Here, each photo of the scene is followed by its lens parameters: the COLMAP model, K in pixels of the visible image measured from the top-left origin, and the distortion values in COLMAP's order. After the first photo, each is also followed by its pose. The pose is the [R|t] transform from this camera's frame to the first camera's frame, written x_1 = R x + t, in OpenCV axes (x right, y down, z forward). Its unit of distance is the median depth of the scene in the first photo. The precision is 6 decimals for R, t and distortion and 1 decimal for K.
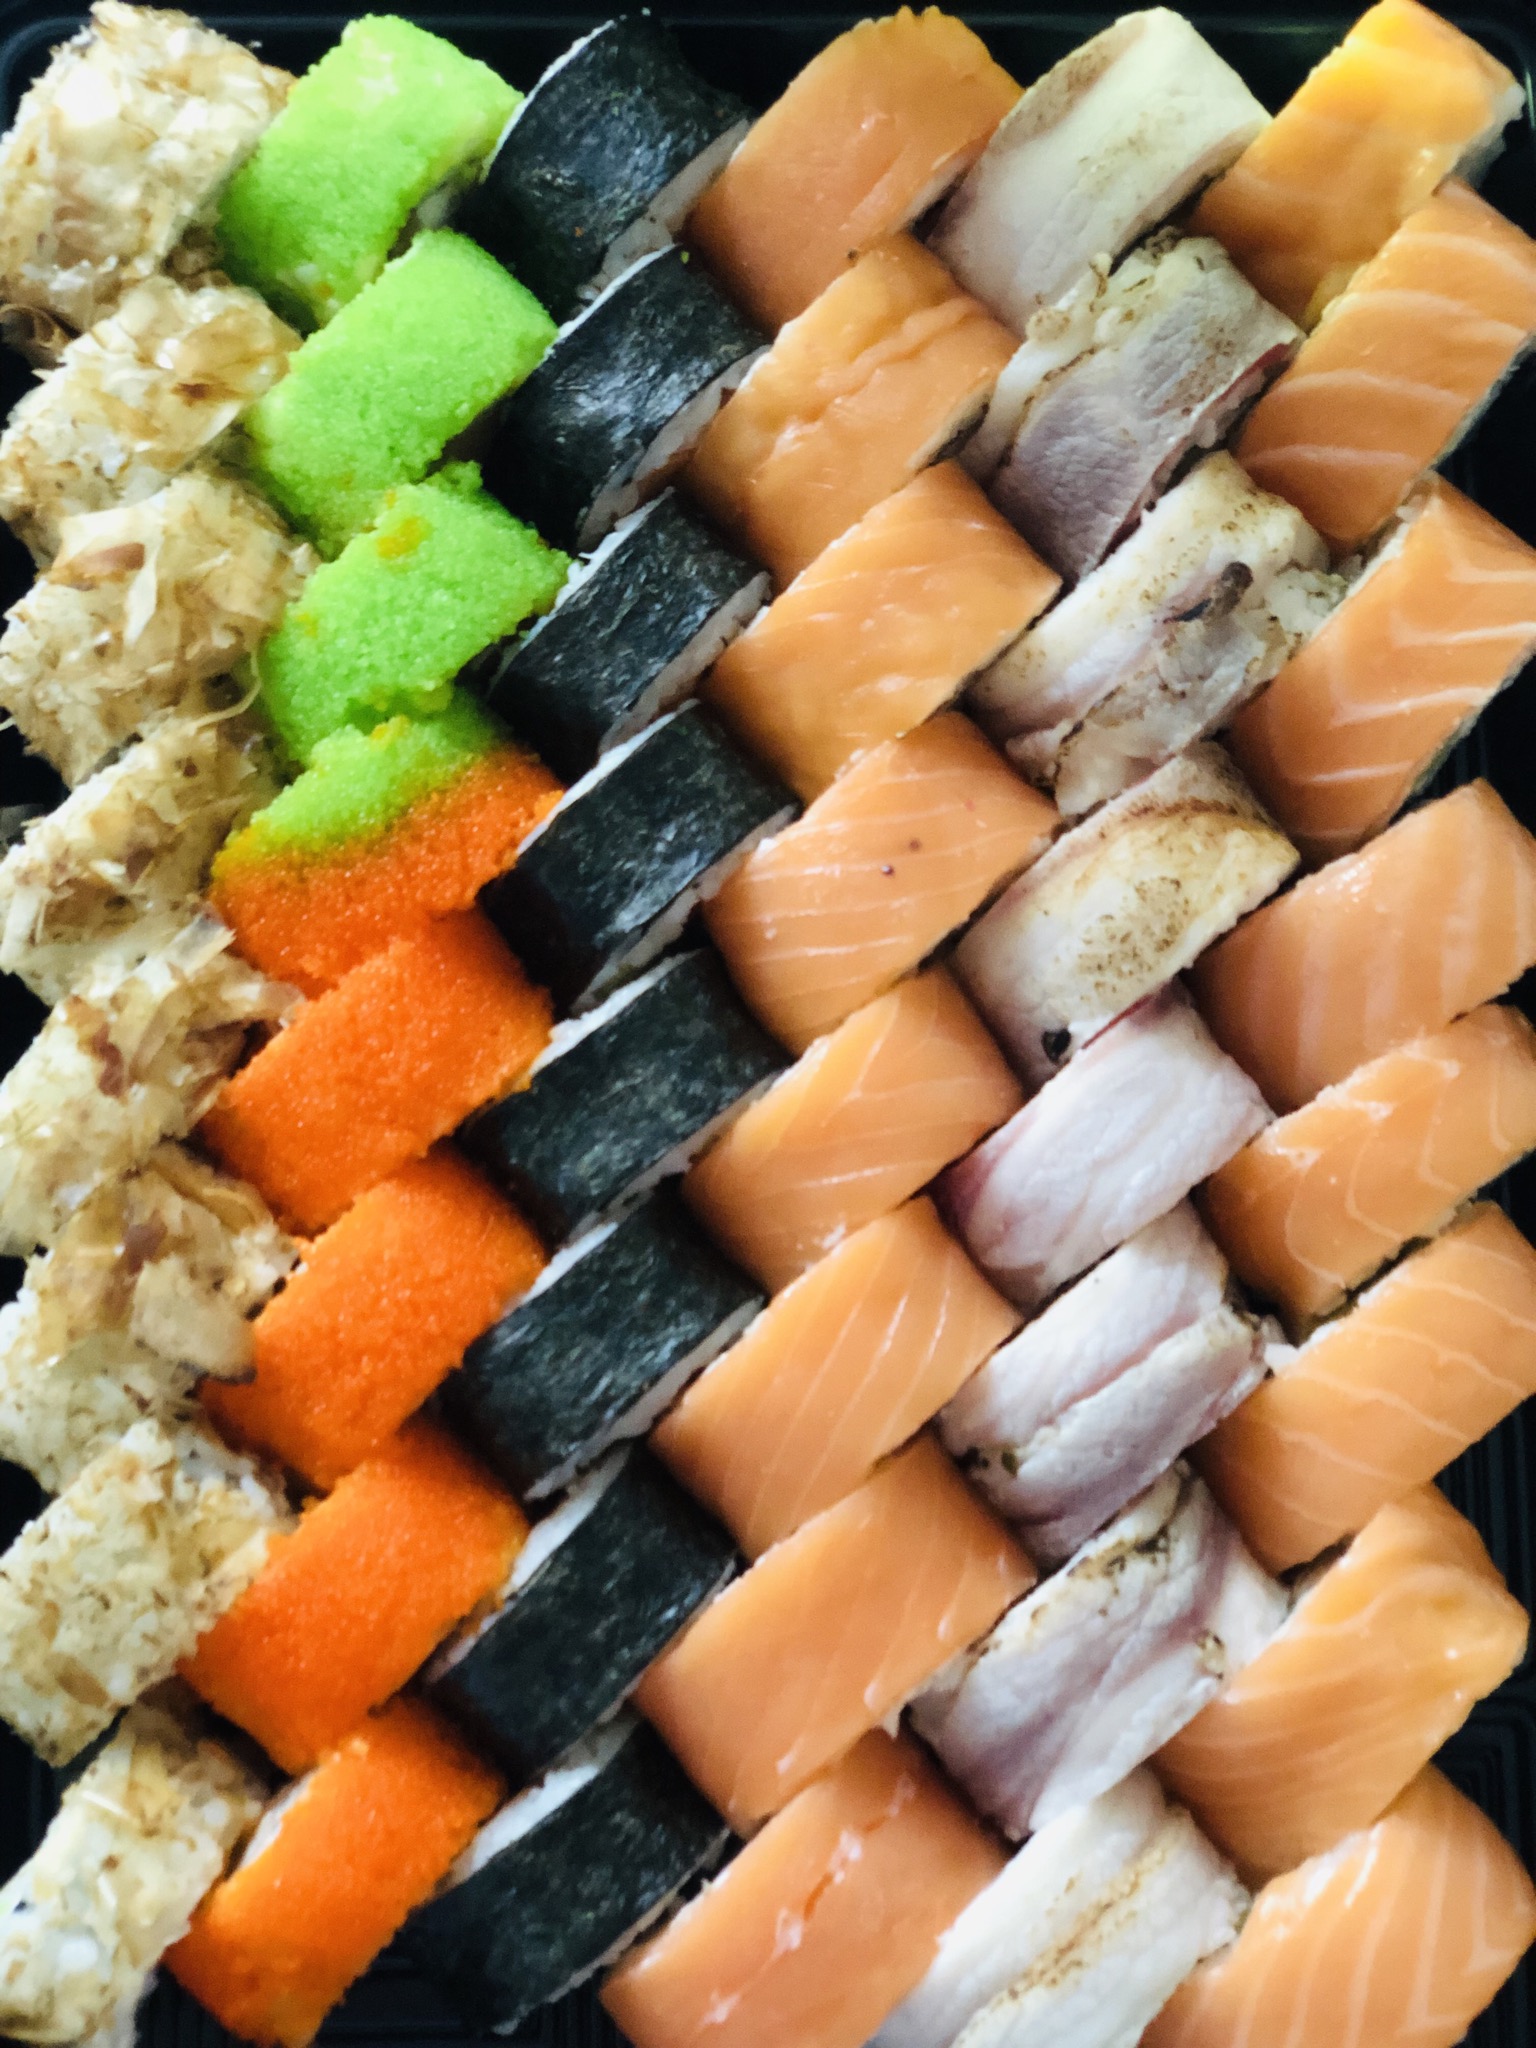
lens RADIAL K [[3109.7, 0, 768.0], [0, 3109.7, 1024.0], [0, 0, 1]] dist [0.007447, 0.032368]
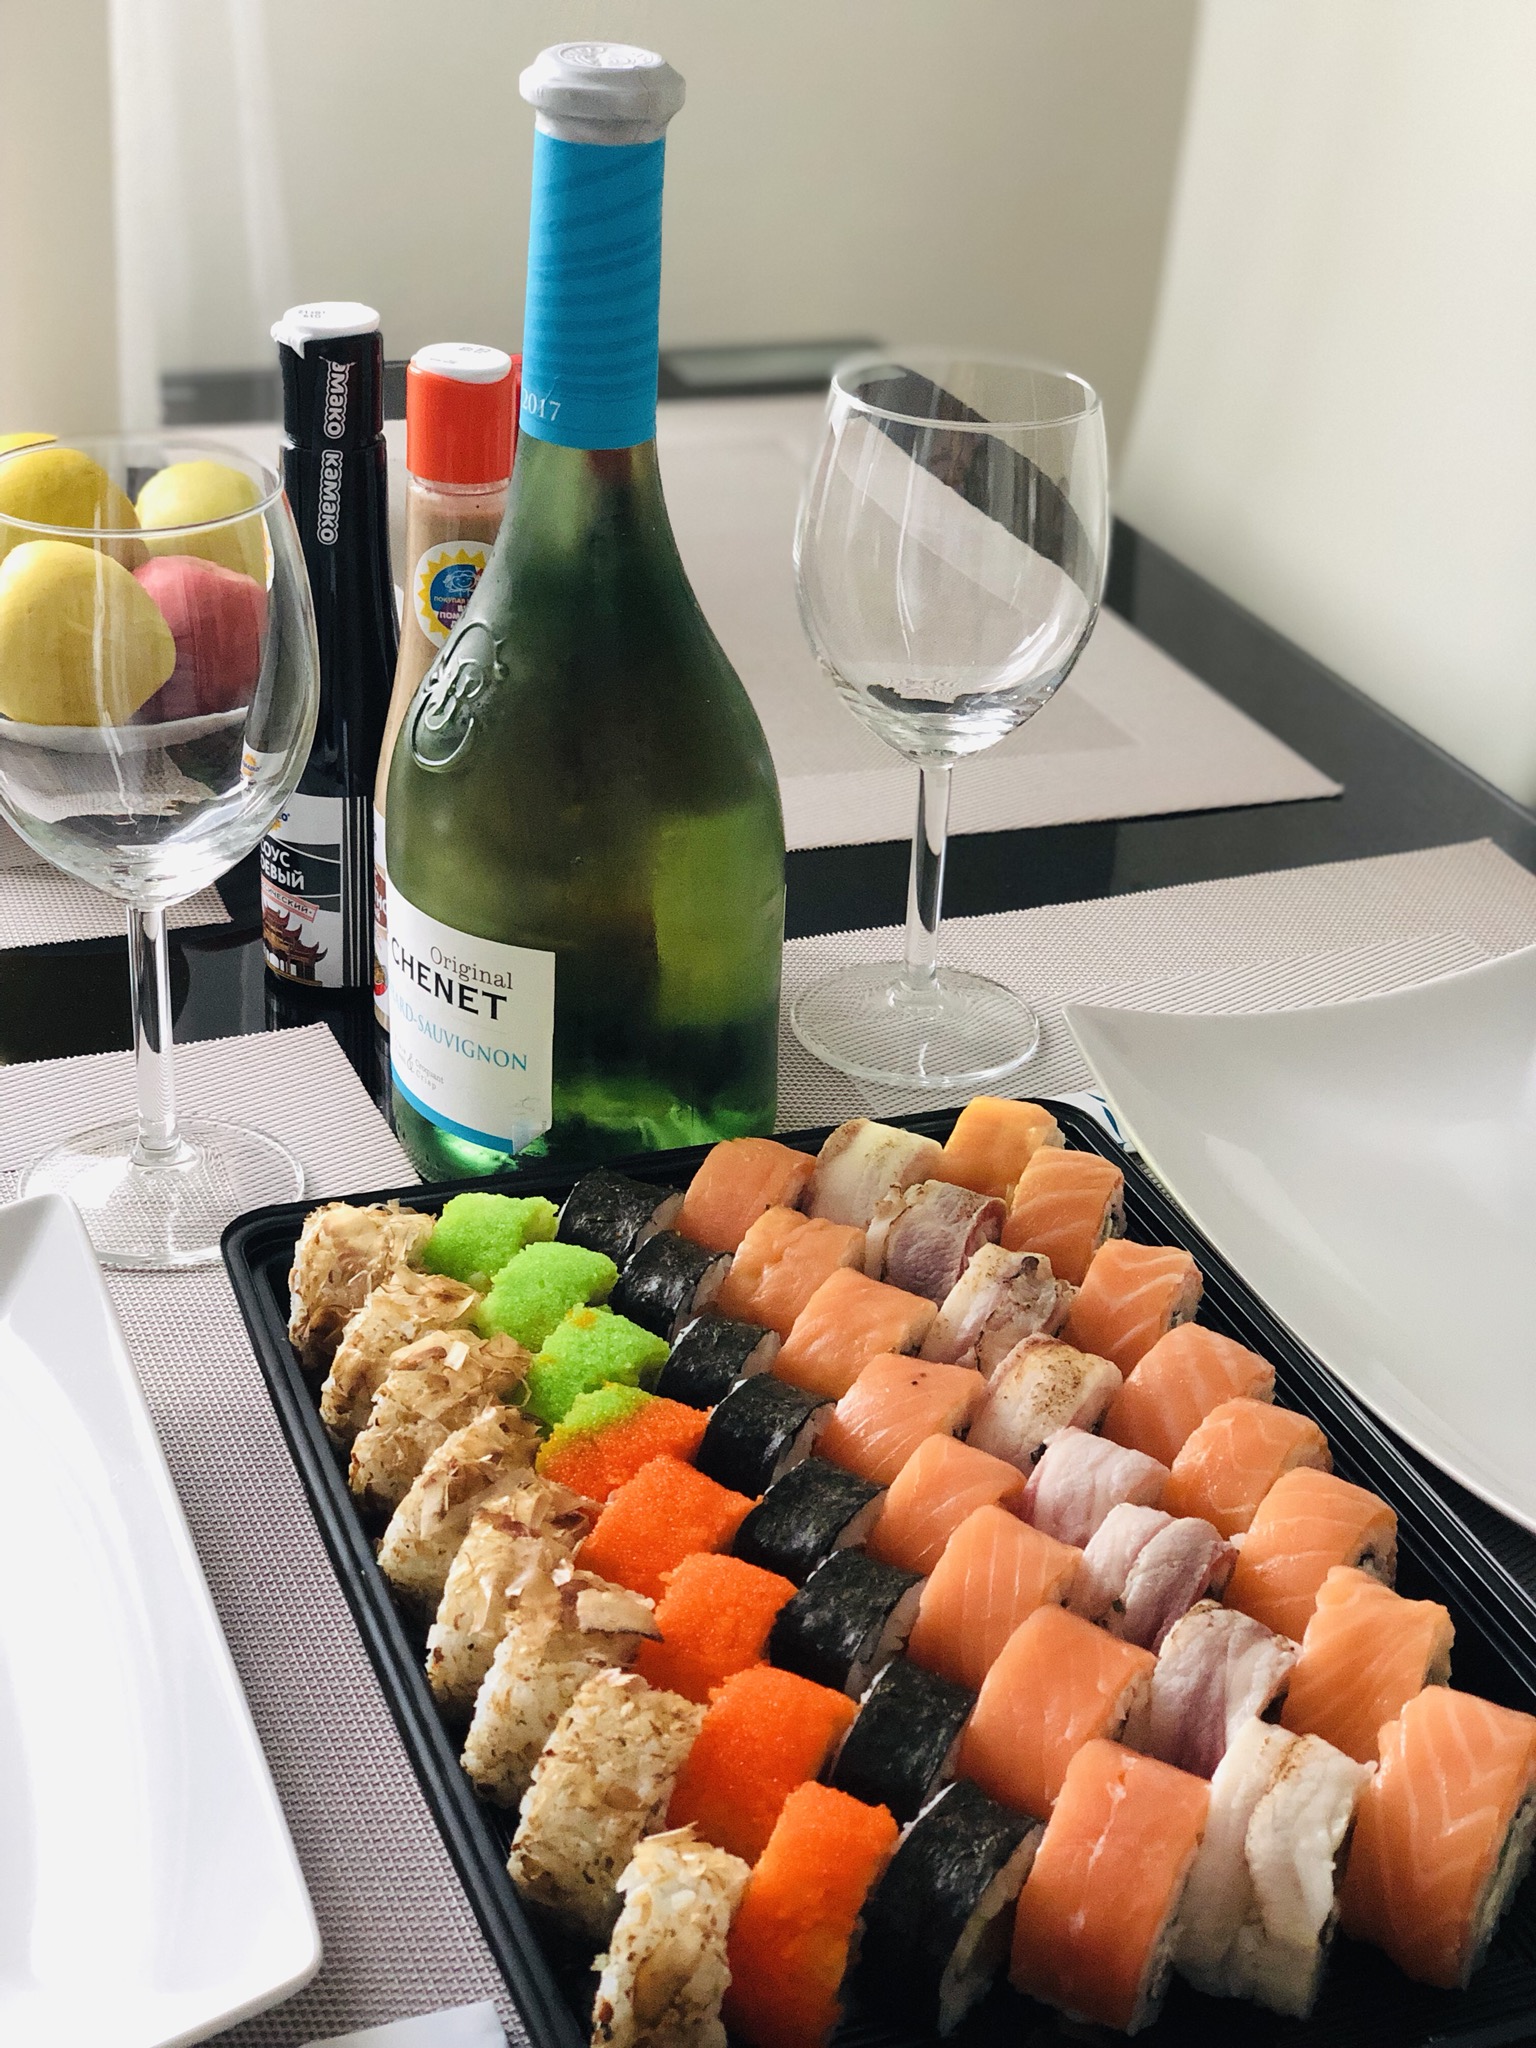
lens RADIAL K [[3109.7, 0, 768.0], [0, 3109.7, 1024.0], [0, 0, 1]] dist [0.007447, 0.032368]
pose [[0.940118, -0.136241, 0.312435, -0.556282], [0.330362, 0.589831, -0.736858, 1.090778], [-0.083894, 0.795950, 0.599520, -0.195627]]
